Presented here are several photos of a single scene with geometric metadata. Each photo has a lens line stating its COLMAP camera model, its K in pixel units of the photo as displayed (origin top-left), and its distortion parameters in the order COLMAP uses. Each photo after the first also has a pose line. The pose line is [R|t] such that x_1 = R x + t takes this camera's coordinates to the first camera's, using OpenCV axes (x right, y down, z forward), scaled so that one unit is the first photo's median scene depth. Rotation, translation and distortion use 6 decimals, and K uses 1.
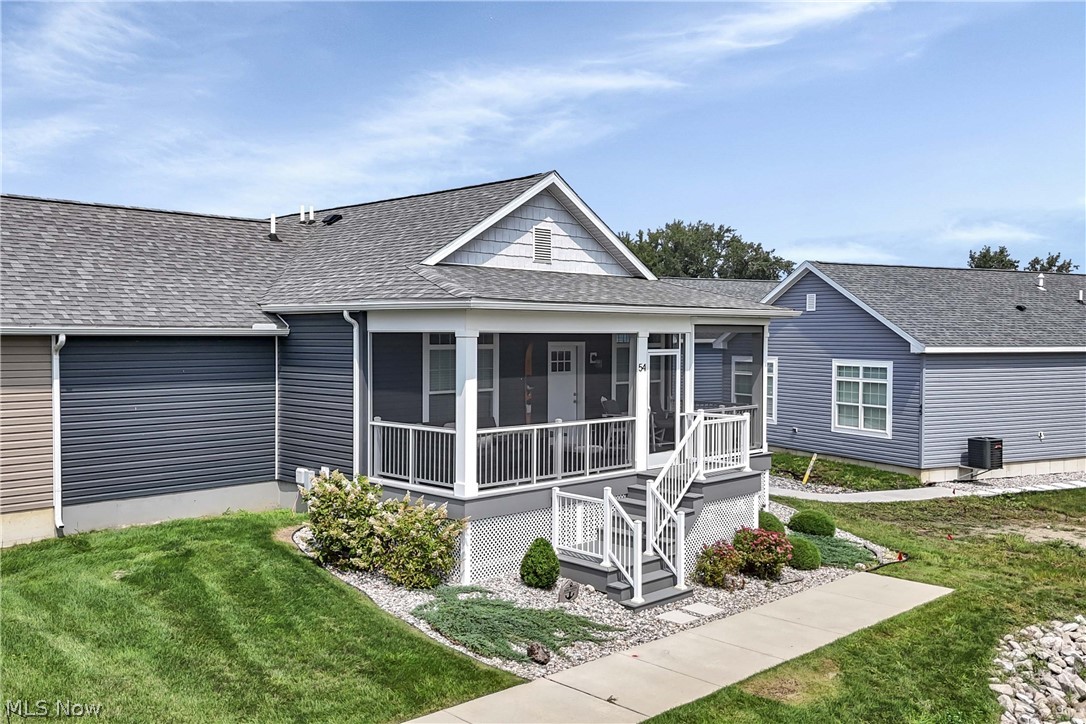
lens RADIAL K [[919.1, 0, 544.0], [0, 919.1, 380.8], [0, 0, 1]] dist [0.063648, -0.003251]
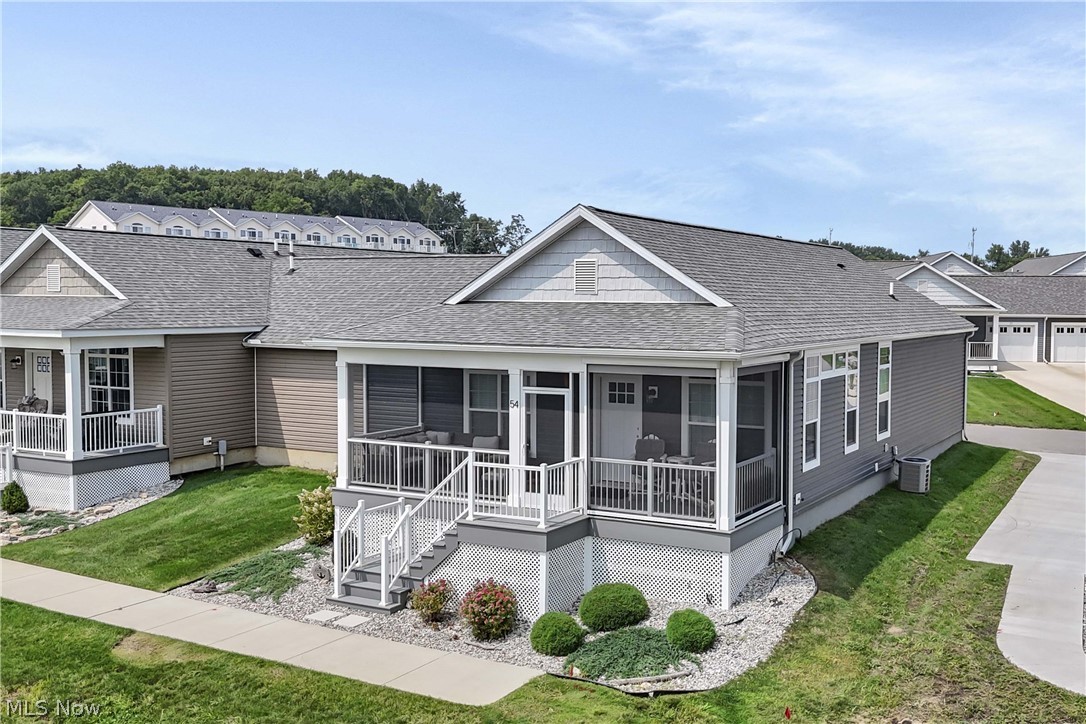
lens RADIAL K [[1125.7, 0, 664.9], [0, 1125.7, 354.2], [0, 0, 1]] dist [0.080293, -0.072760]
pose [[0.312864, 0.048619, -0.948553, 1.324459], [-0.051771, 0.998077, 0.034082, -0.119715], [0.948386, 0.038445, 0.314779, 0.762018]]
